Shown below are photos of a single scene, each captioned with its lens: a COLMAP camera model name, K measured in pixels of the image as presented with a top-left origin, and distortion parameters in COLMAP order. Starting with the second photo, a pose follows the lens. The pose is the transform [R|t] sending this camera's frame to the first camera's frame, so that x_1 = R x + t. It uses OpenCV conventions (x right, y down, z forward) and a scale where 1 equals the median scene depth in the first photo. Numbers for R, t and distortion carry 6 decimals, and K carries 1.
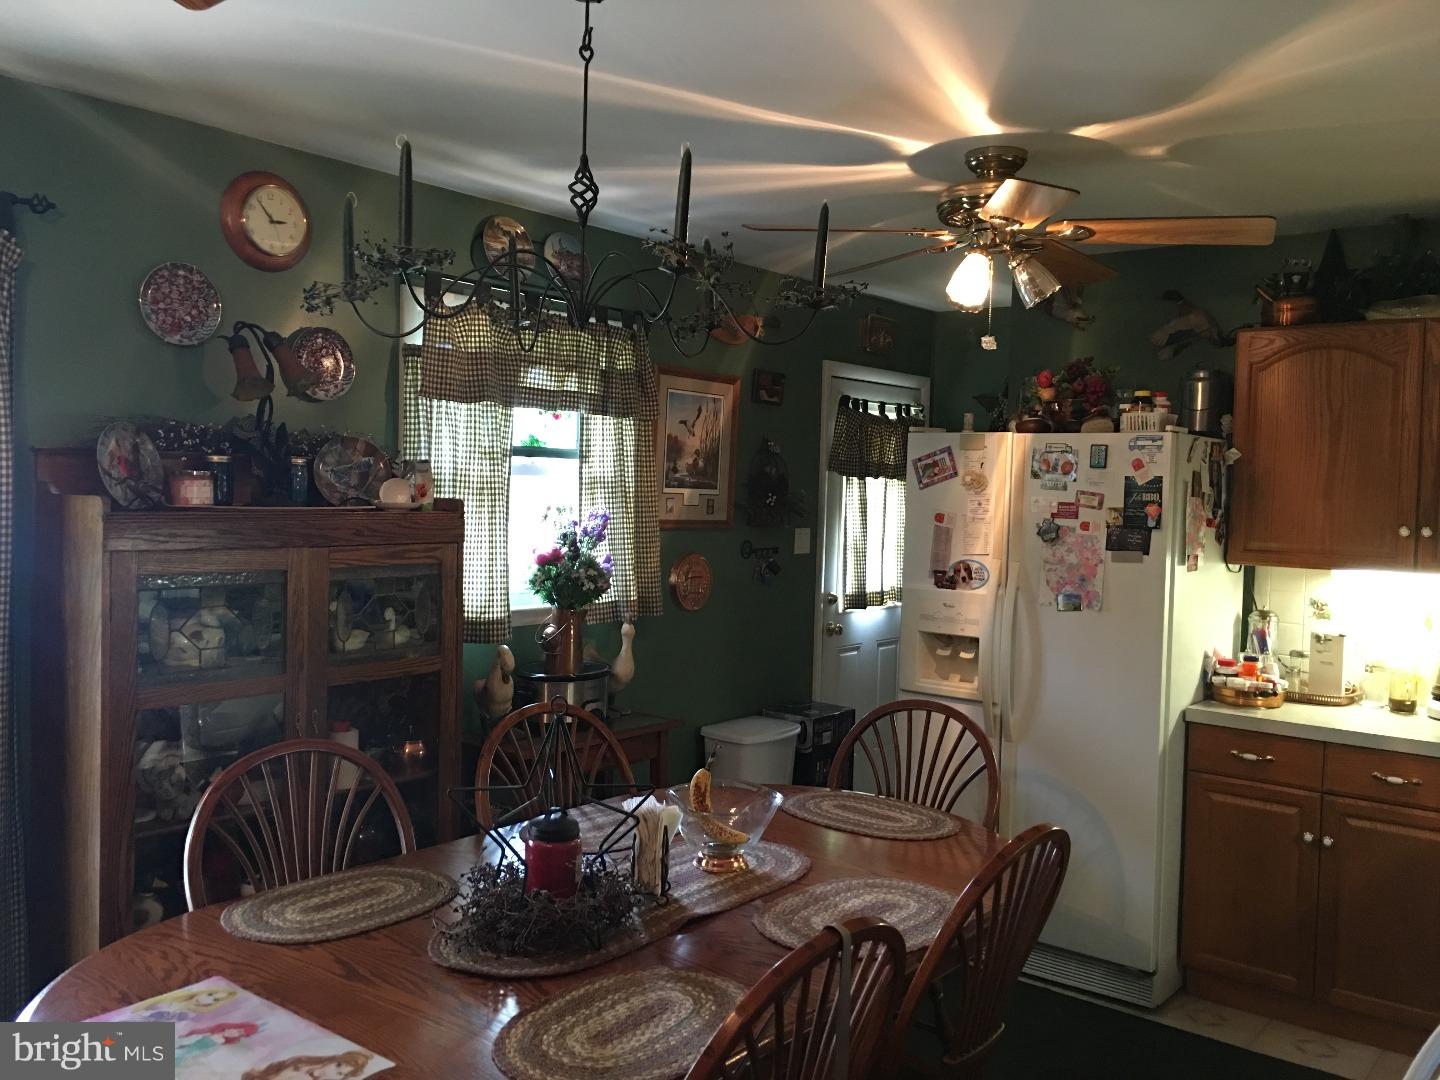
lens RADIAL K [[1226.3, 0, 711.3], [0, 1226.3, 533.8], [0, 0, 1]] dist [0.081878, -0.110598]
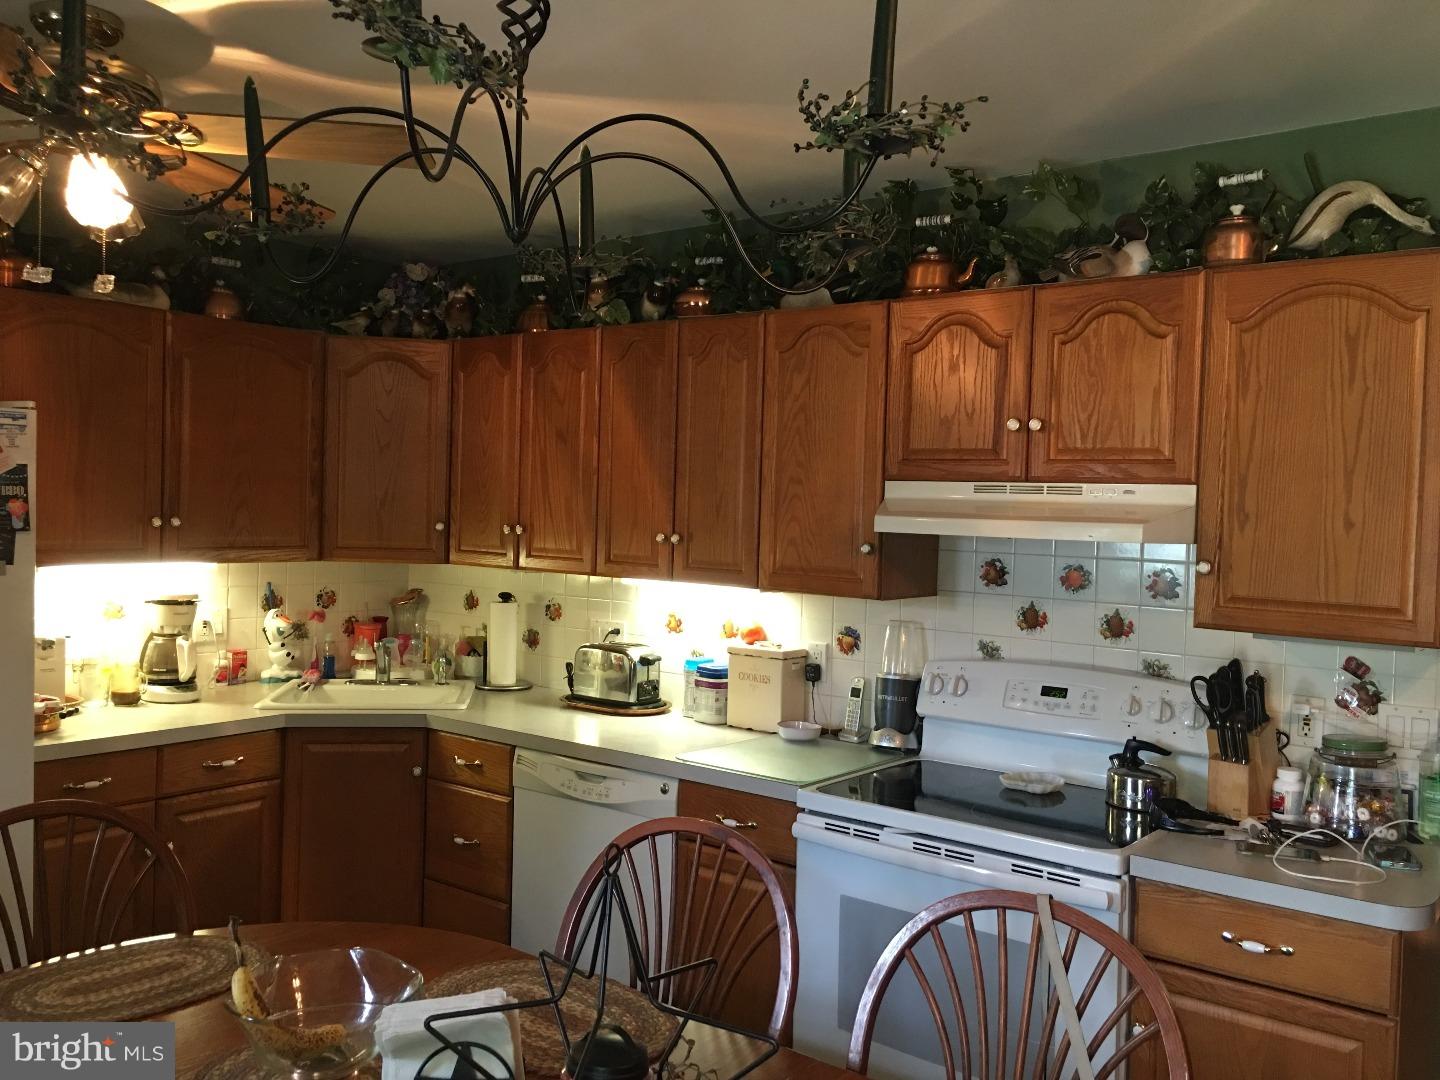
lens RADIAL K [[1226.3, 0, 711.3], [0, 1226.3, 533.8], [0, 0, 1]] dist [0.081878, -0.110598]
pose [[-0.004573, -0.049657, 0.998756, -0.419715], [0.018425, 0.998593, 0.049734, -0.032013], [-0.999820, 0.018630, -0.003652, 0.536975]]
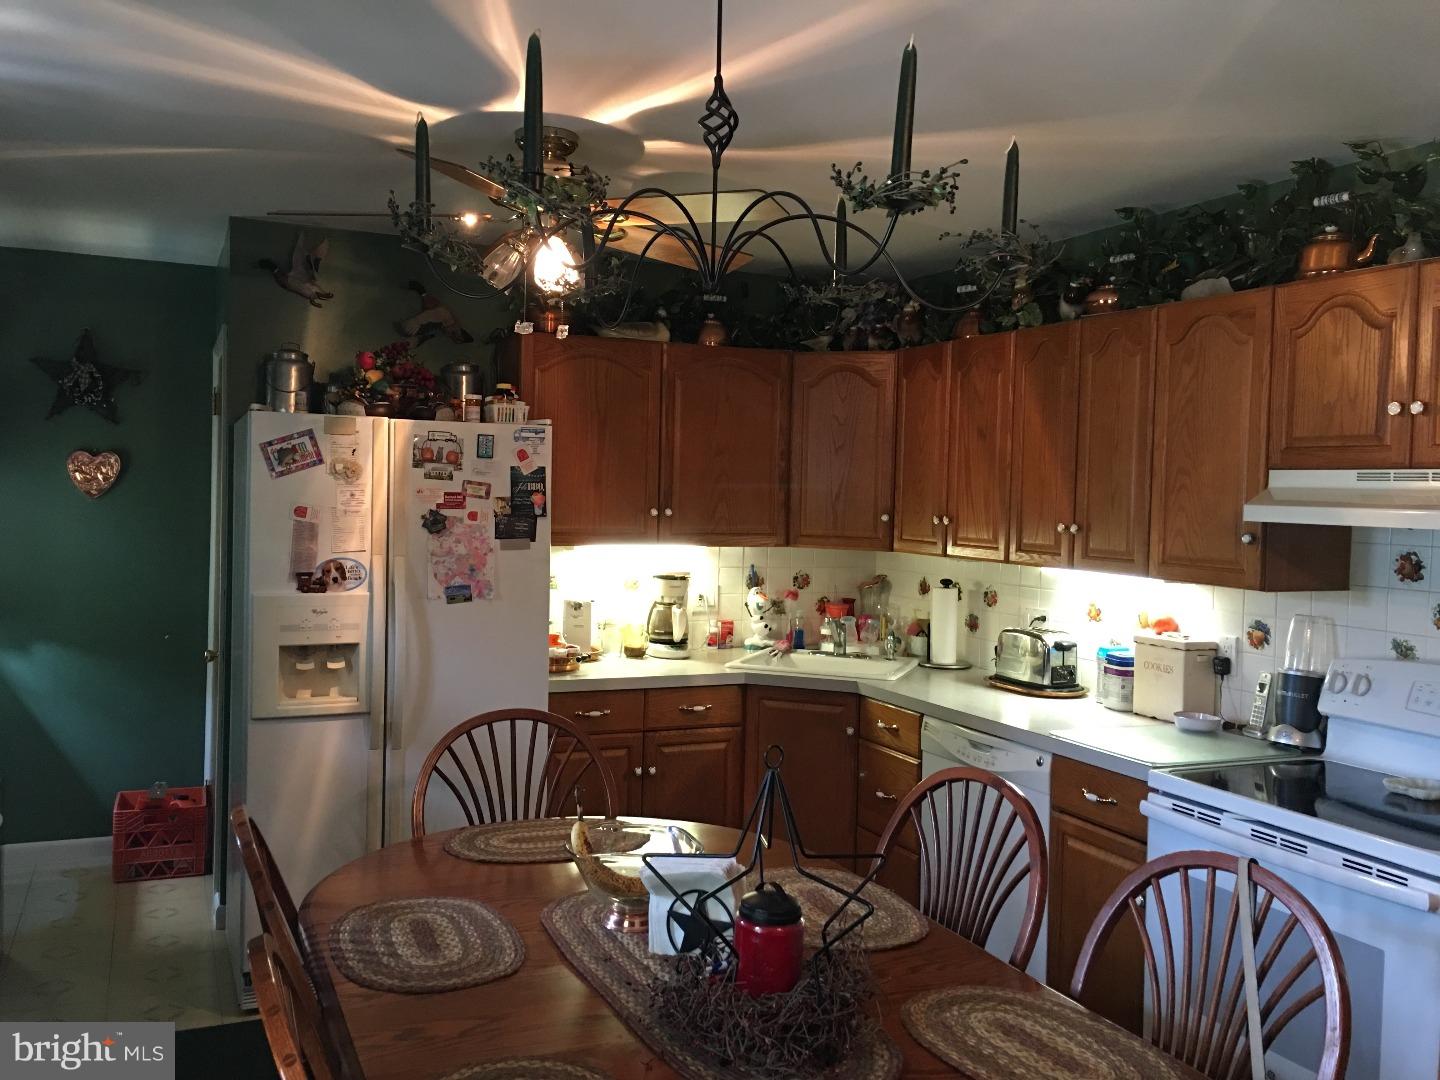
lens RADIAL K [[1226.3, 0, 711.3], [0, 1226.3, 533.8], [0, 0, 1]] dist [0.081878, -0.110598]
pose [[0.453876, -0.046482, 0.889852, -0.490411], [0.028453, 0.998885, 0.037665, -0.023587], [-0.890611, 0.008224, 0.454692, 0.374258]]
